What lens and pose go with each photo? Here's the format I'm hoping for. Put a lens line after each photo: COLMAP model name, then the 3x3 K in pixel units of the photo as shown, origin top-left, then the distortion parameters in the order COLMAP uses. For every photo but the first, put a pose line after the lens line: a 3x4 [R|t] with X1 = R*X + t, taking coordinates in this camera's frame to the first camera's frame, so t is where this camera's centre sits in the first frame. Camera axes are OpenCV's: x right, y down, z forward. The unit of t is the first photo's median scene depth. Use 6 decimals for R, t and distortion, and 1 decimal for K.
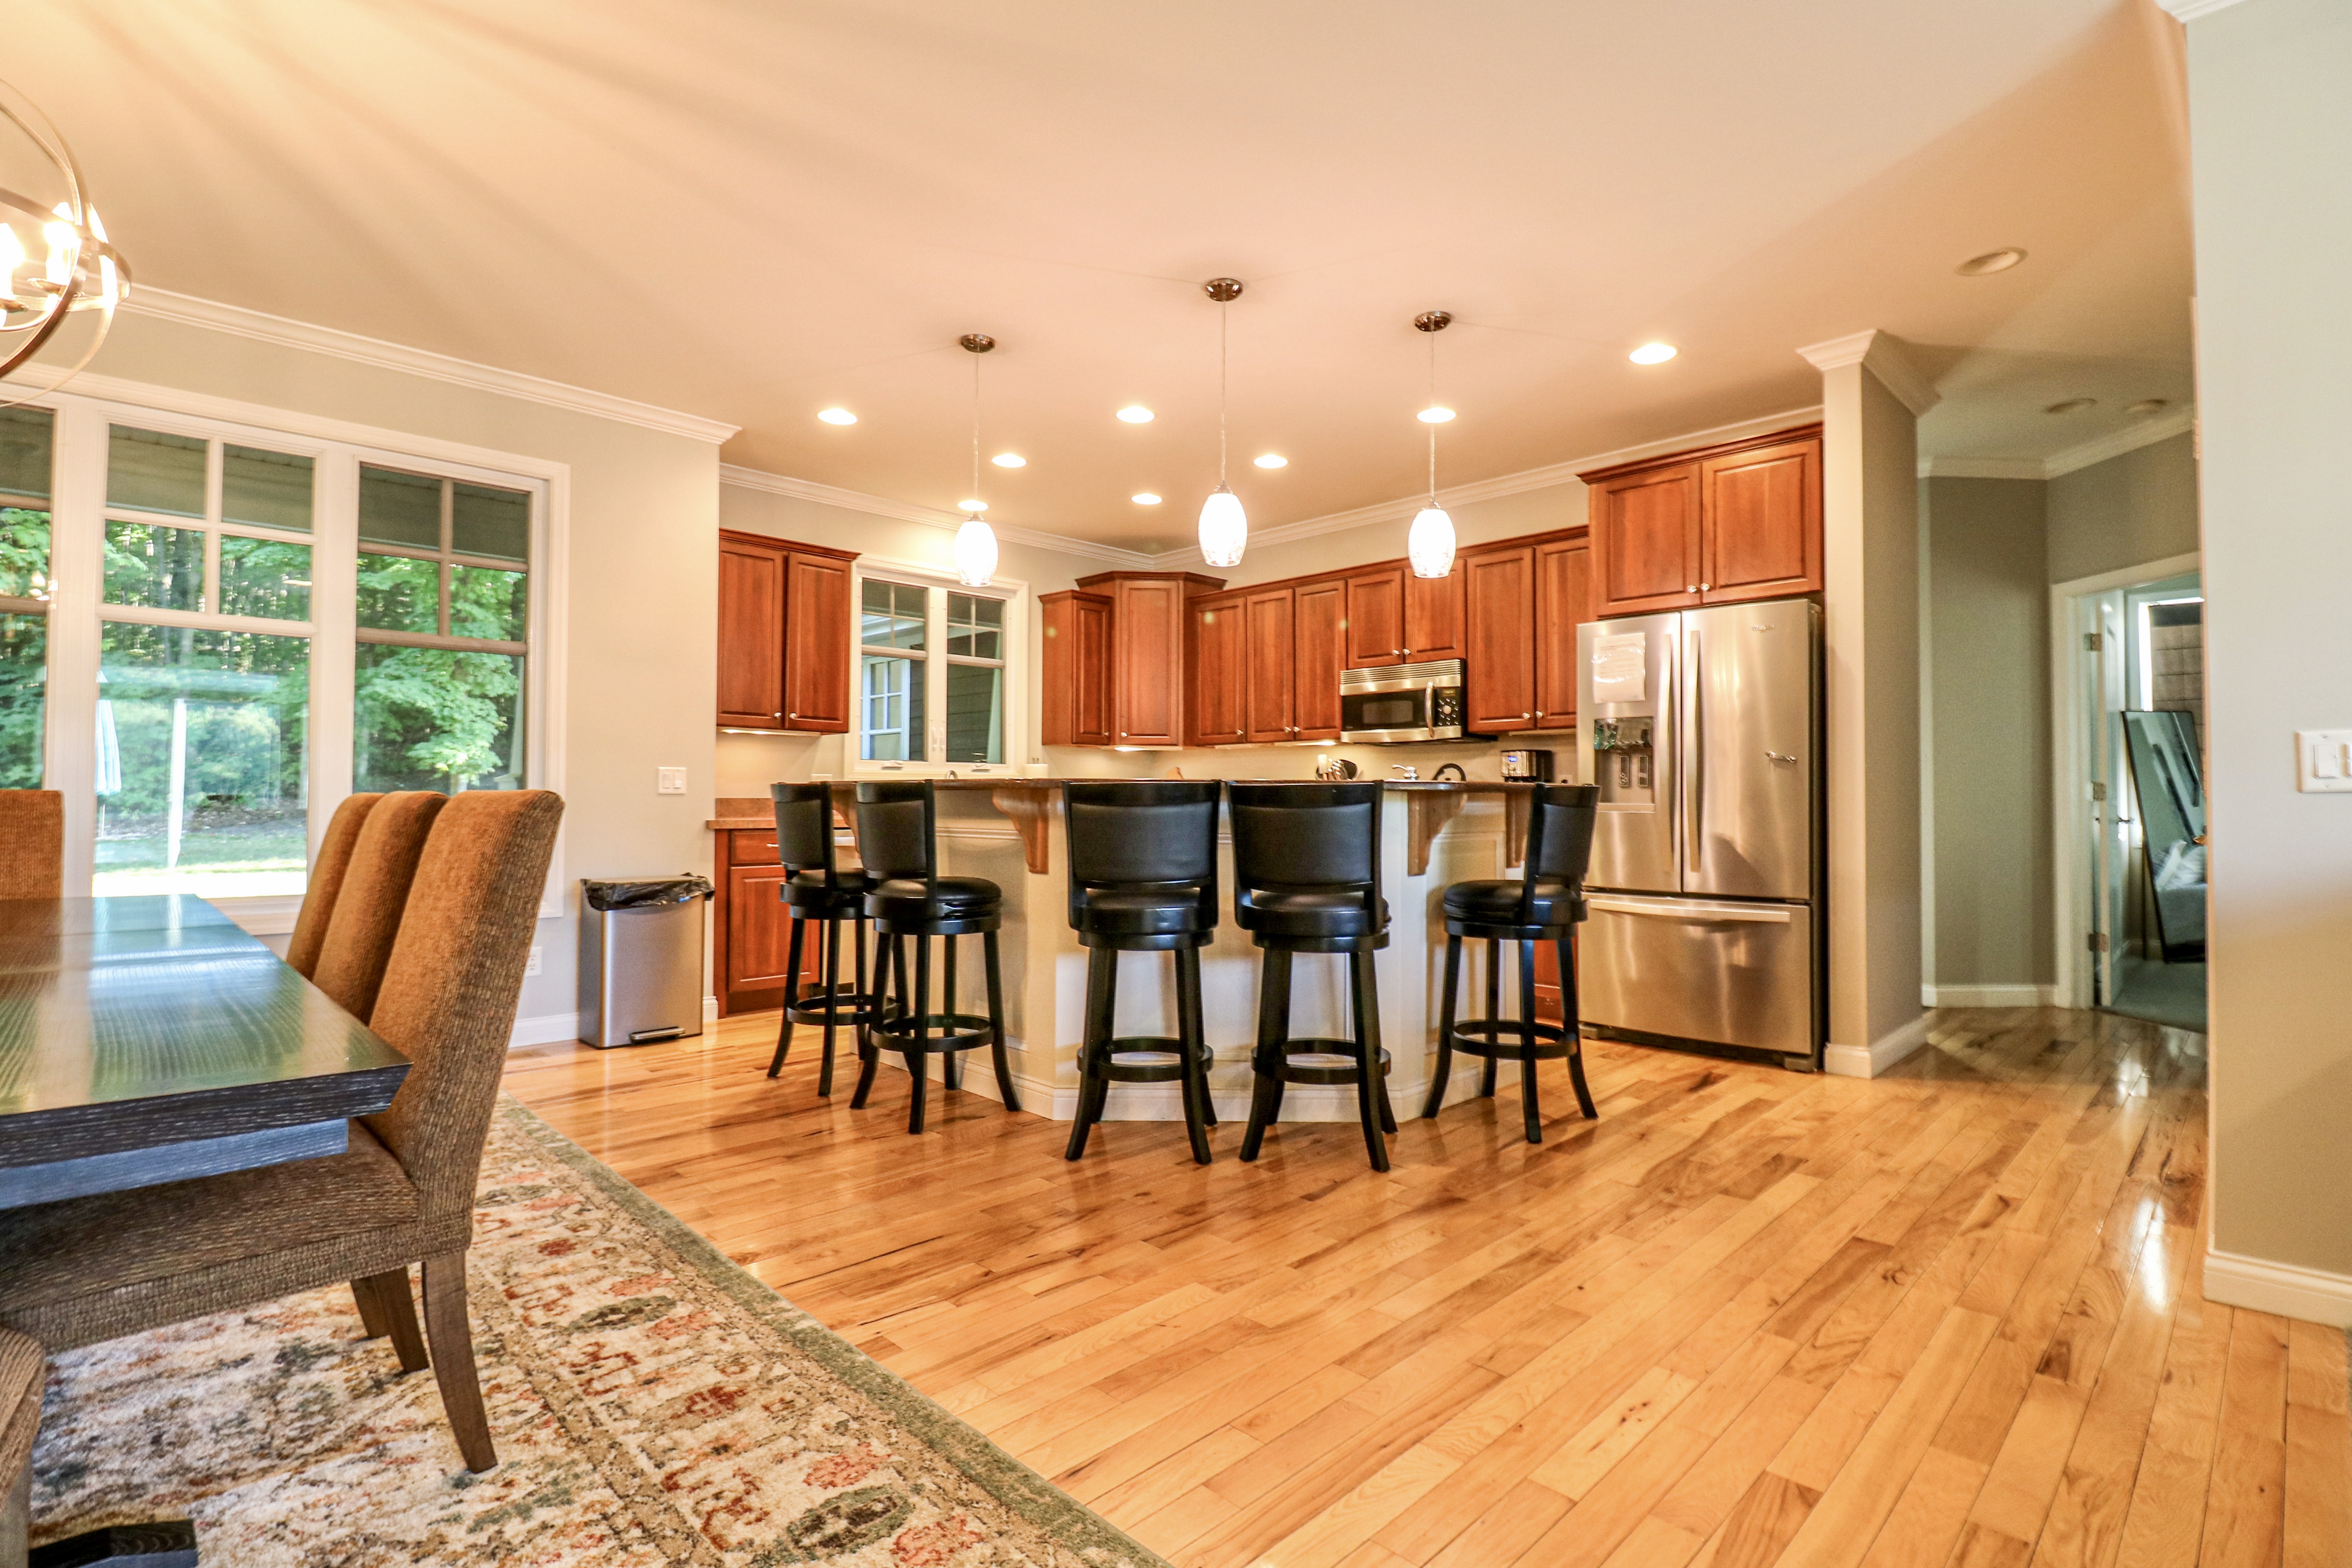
lens RADIAL K [[1124.5, 0, 1131.7], [0, 1124.5, 774.2], [0, 0, 1]] dist [0.000887, -0.013226]
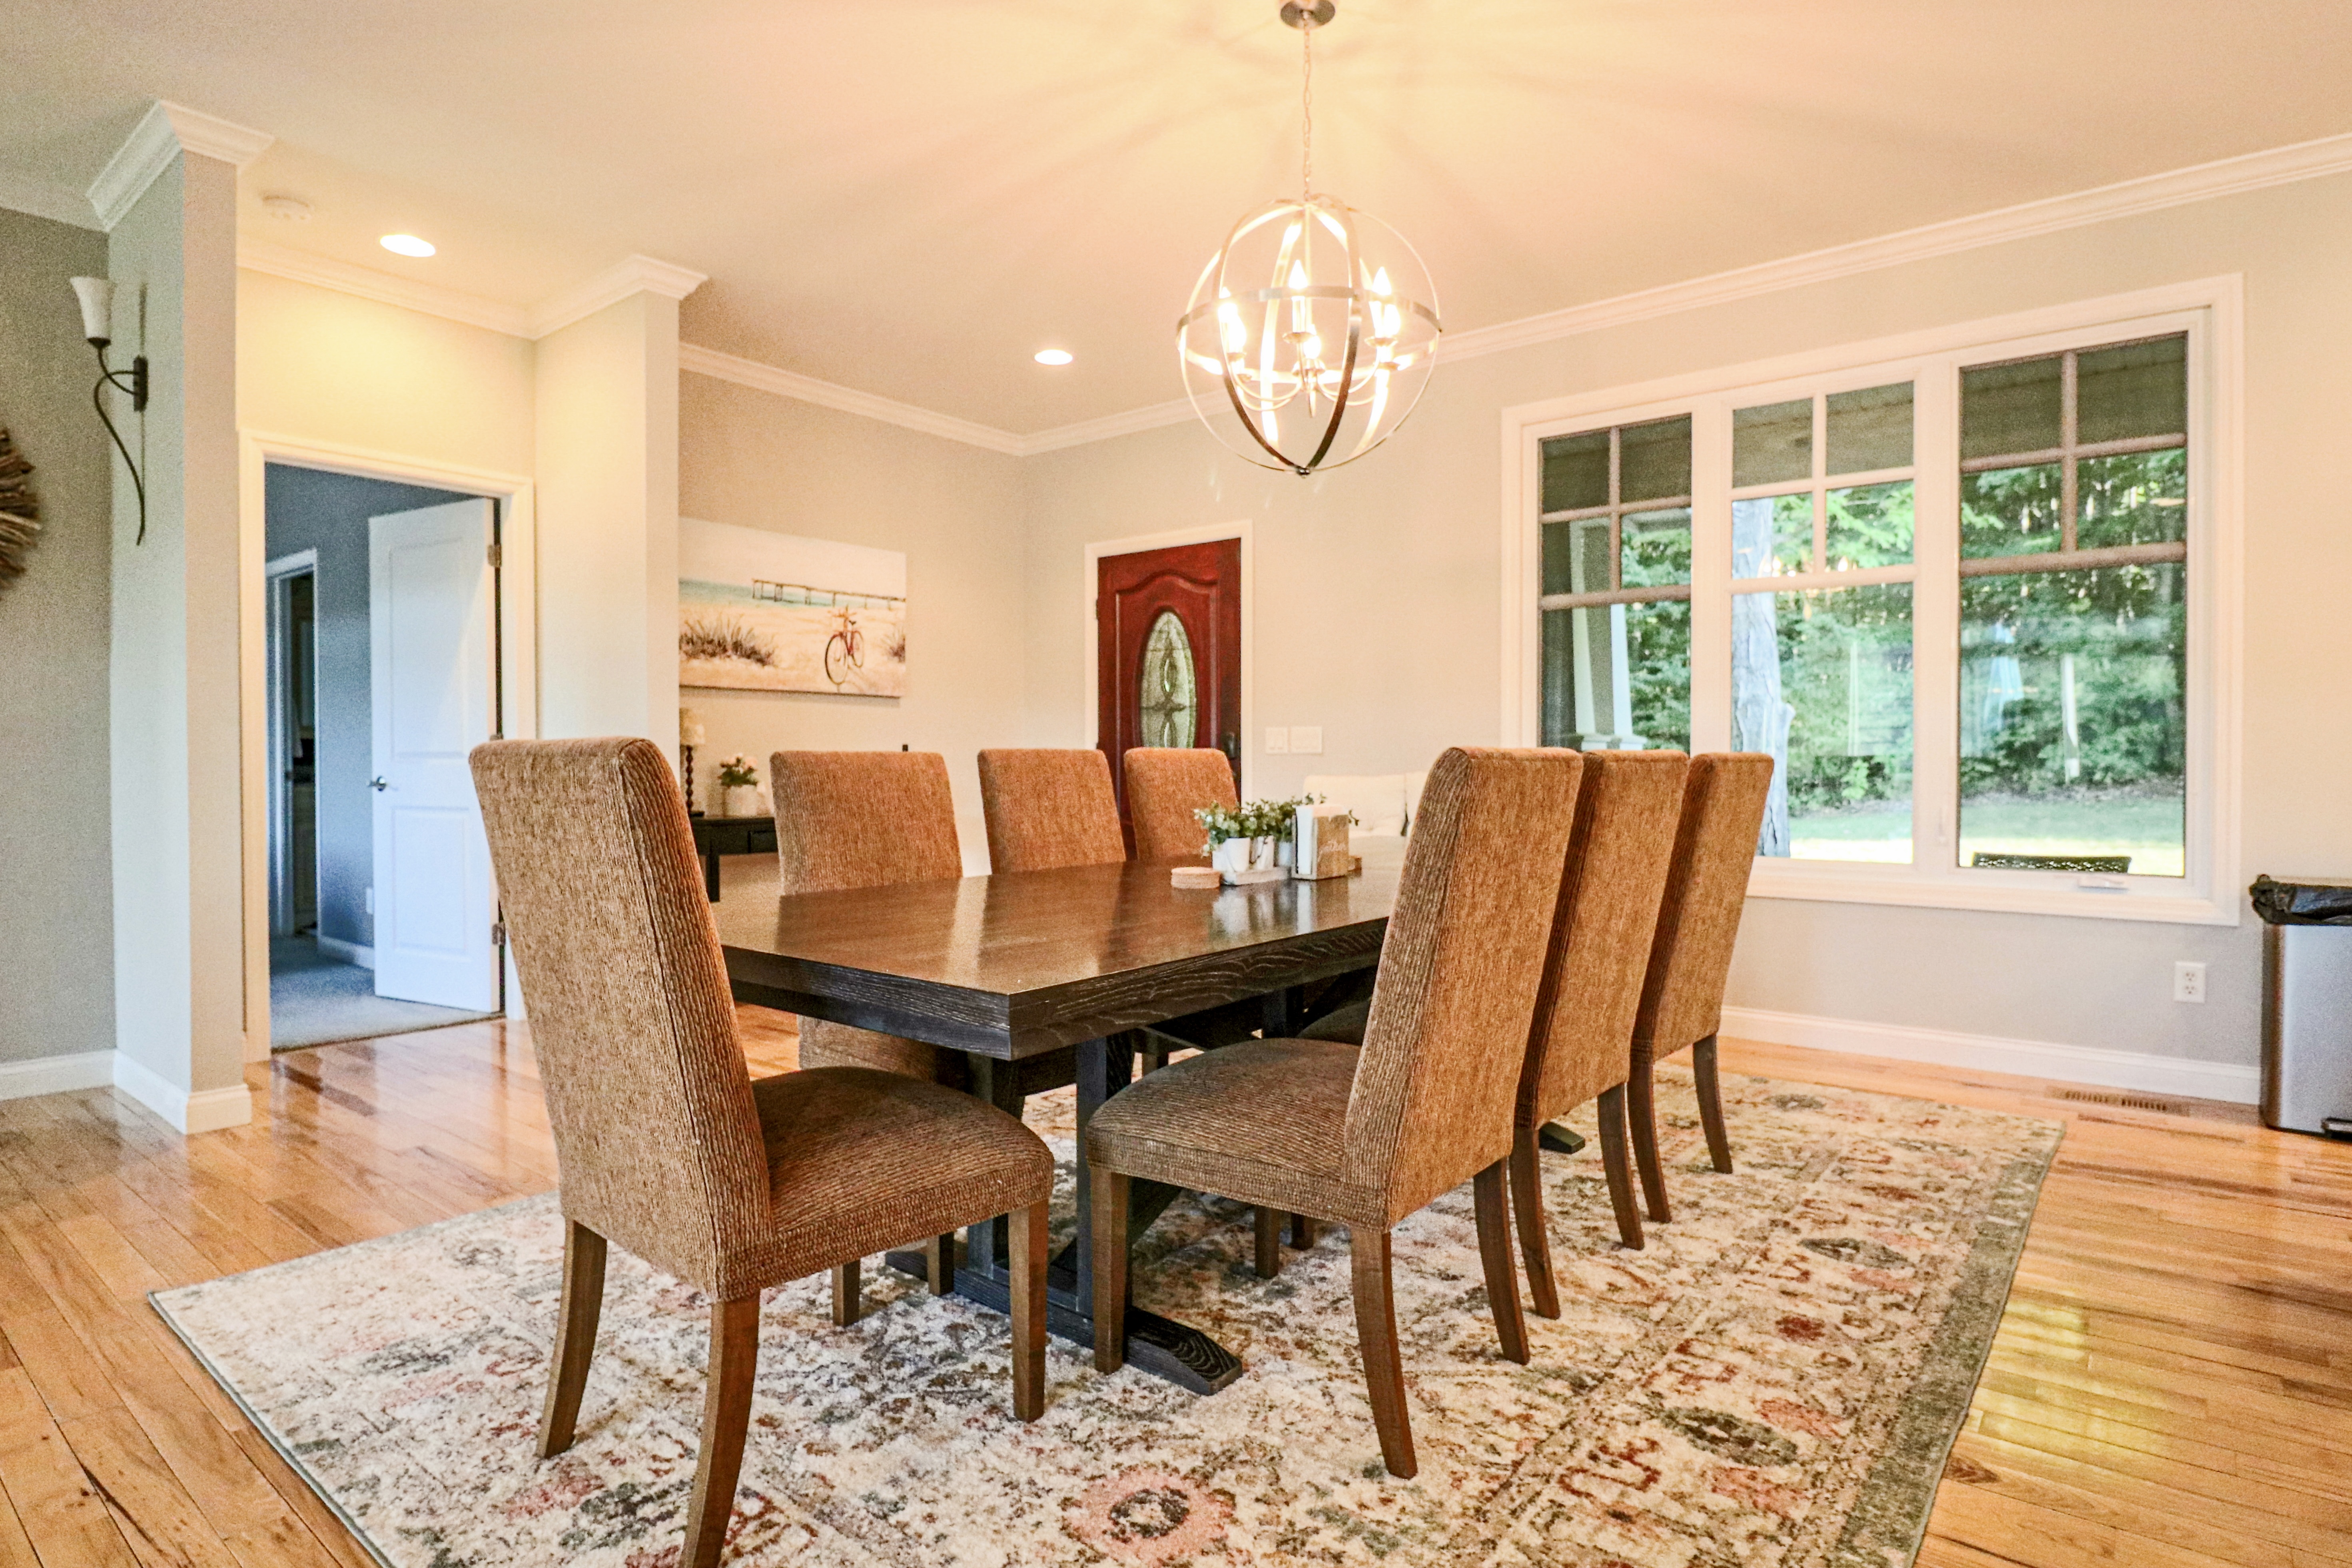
lens RADIAL K [[1222.5, 0, 1226.2], [0, 1222.5, 816.4], [0, 0, 1]] dist [0.001939, -0.019183]
pose [[0.146709, 0.040250, -0.988360, 0.188682], [0.027672, 0.998614, 0.044775, 0.007191], [0.988792, -0.033918, 0.145392, 0.343669]]
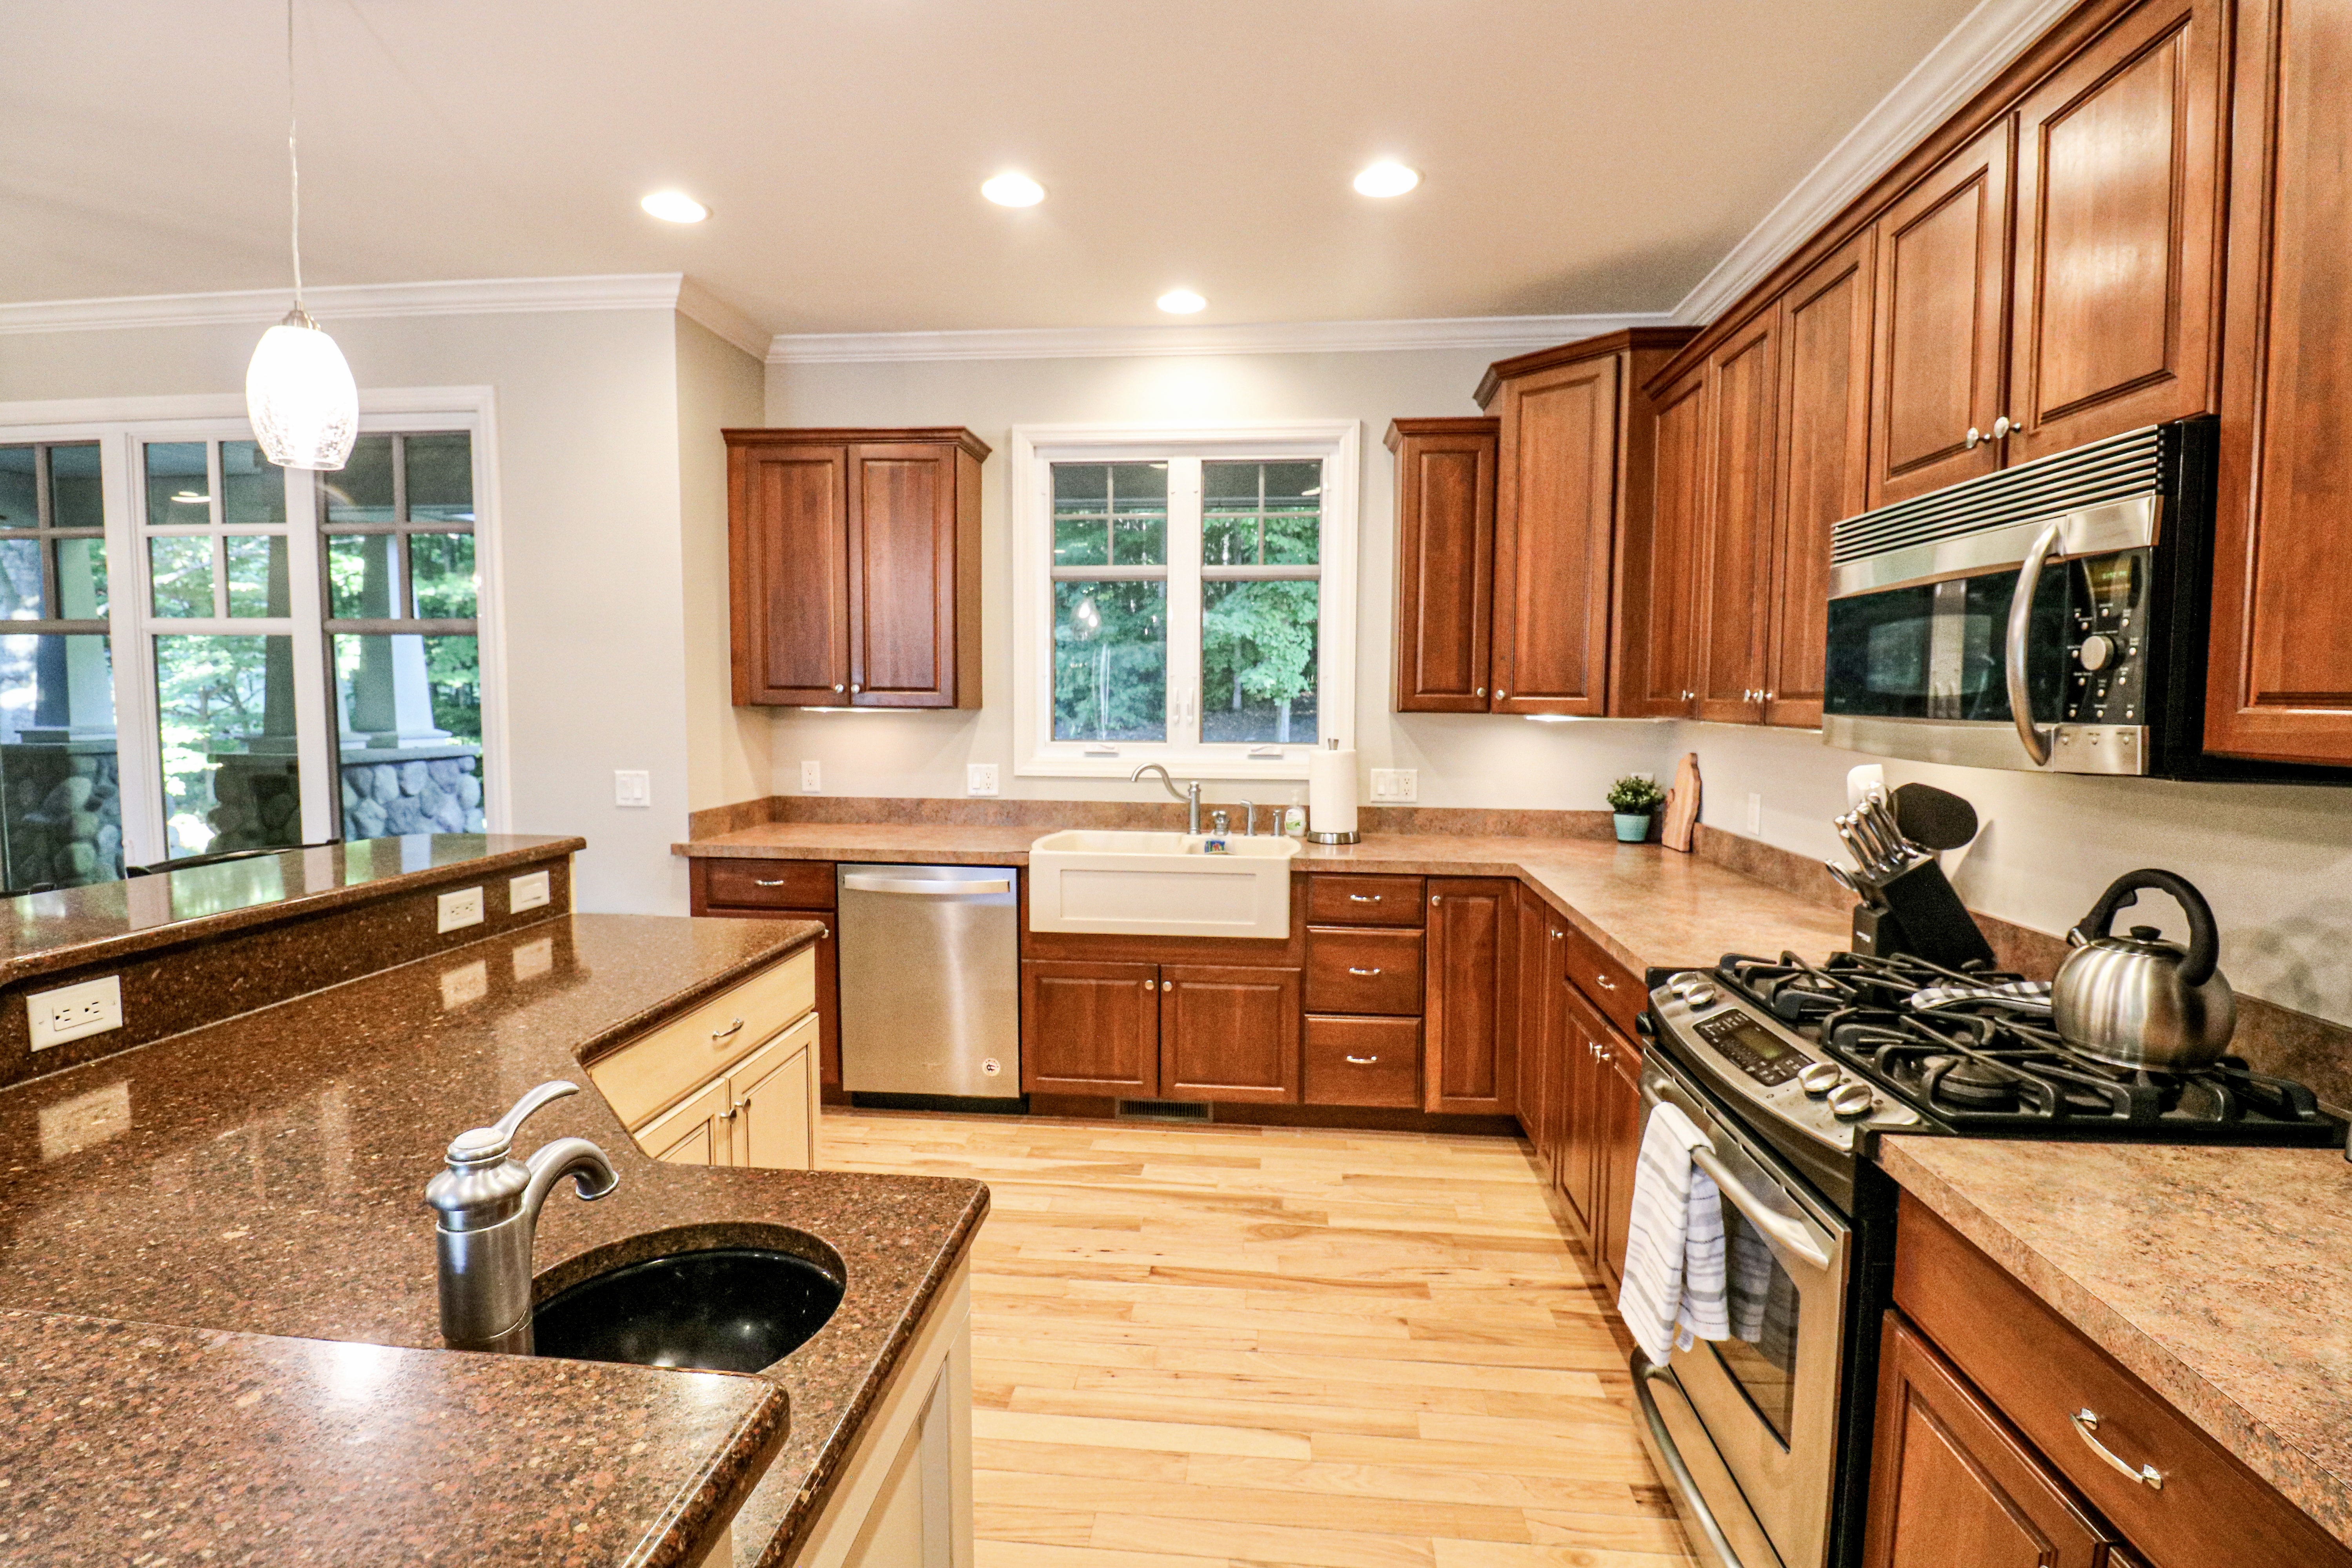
lens RADIAL K [[1084.6, 0, 1176.0], [0, 1084.6, 784.0], [0, 0, 1]] dist [0.001518, -0.011029]
pose [[0.648512, 0.064538, -0.758464, 0.505261], [0.013170, 0.995299, 0.095951, -0.083672], [0.761091, -0.072214, 0.644613, 1.091793]]
